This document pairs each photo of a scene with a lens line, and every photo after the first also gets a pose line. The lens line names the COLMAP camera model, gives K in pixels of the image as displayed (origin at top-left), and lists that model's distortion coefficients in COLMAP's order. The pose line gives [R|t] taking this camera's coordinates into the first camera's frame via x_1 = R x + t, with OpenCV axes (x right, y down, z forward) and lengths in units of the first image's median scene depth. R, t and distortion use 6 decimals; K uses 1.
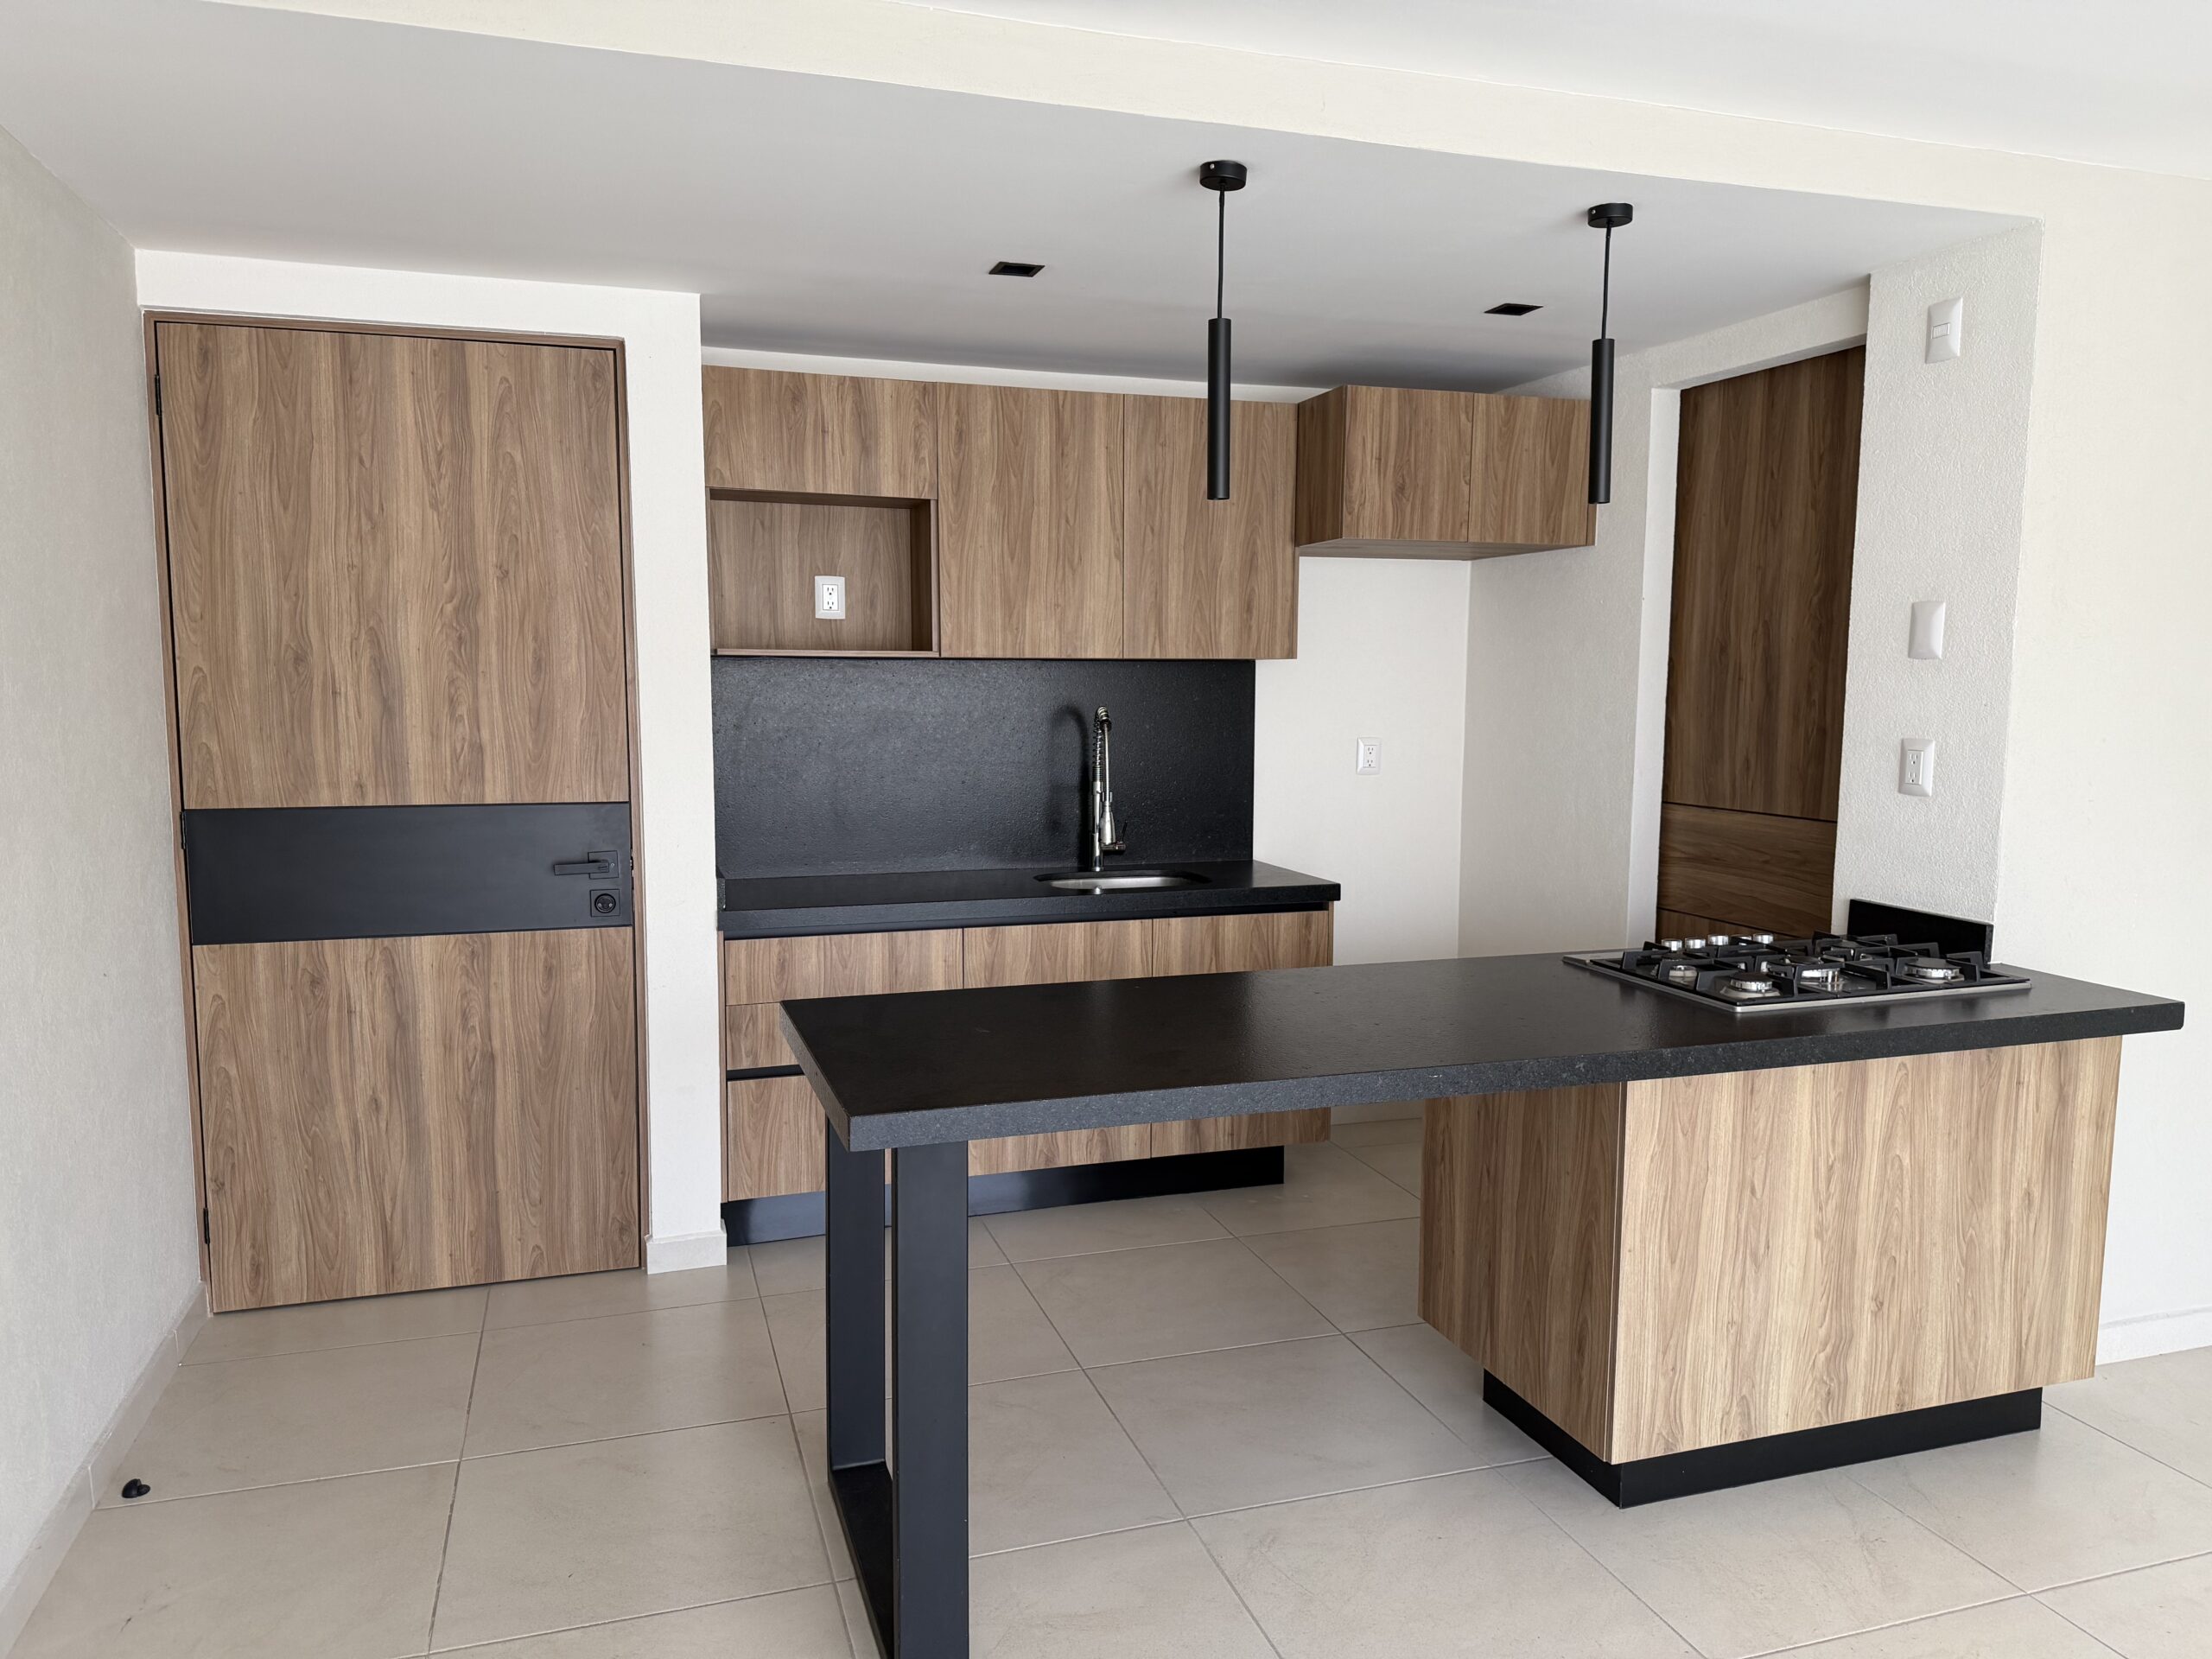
lens RADIAL K [[1576.8, 0, 1117.0], [0, 1576.8, 831.1], [0, 0, 1]] dist [-0.005062, -0.014093]
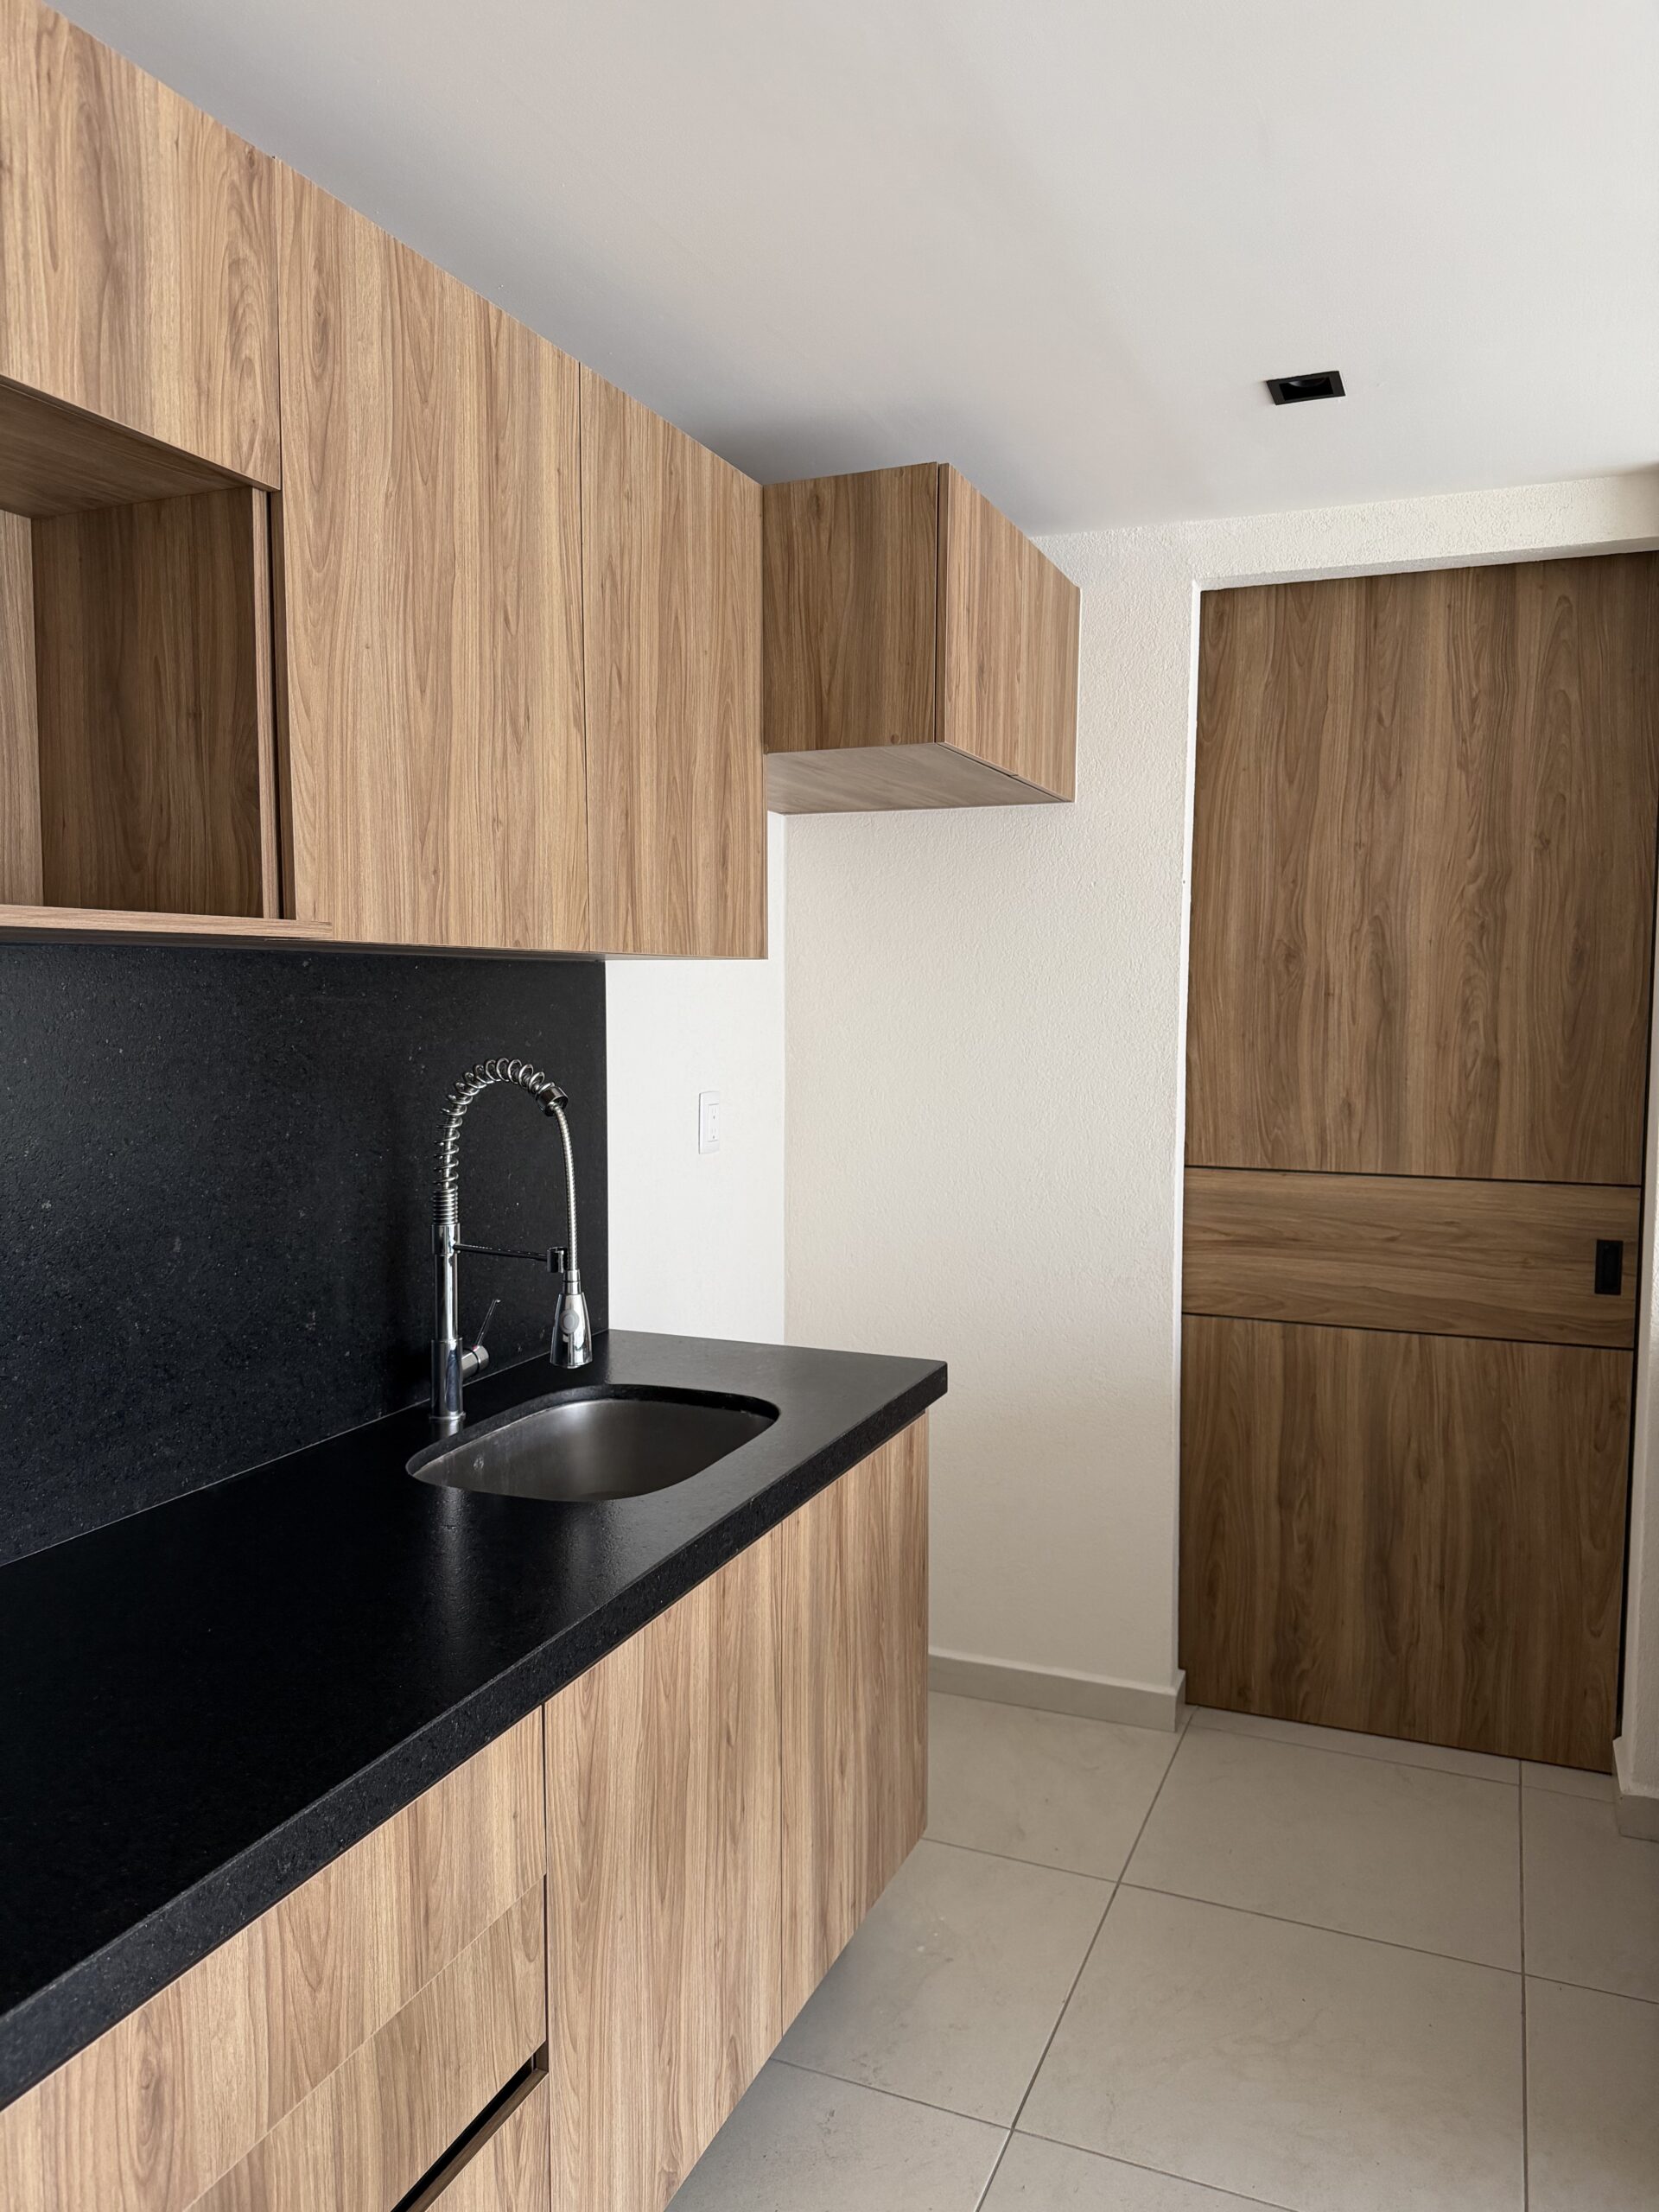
lens RADIAL K [[1576.8, 0, 820.3], [0, 1576.8, 1118.3], [0, 0, 1]] dist [-0.005062, -0.014093]
pose [[0.650709, -0.060079, 0.756946, -0.310778], [0.072222, 0.997243, 0.017065, -0.066781], [-0.755884, 0.043563, 0.653254, 0.681628]]
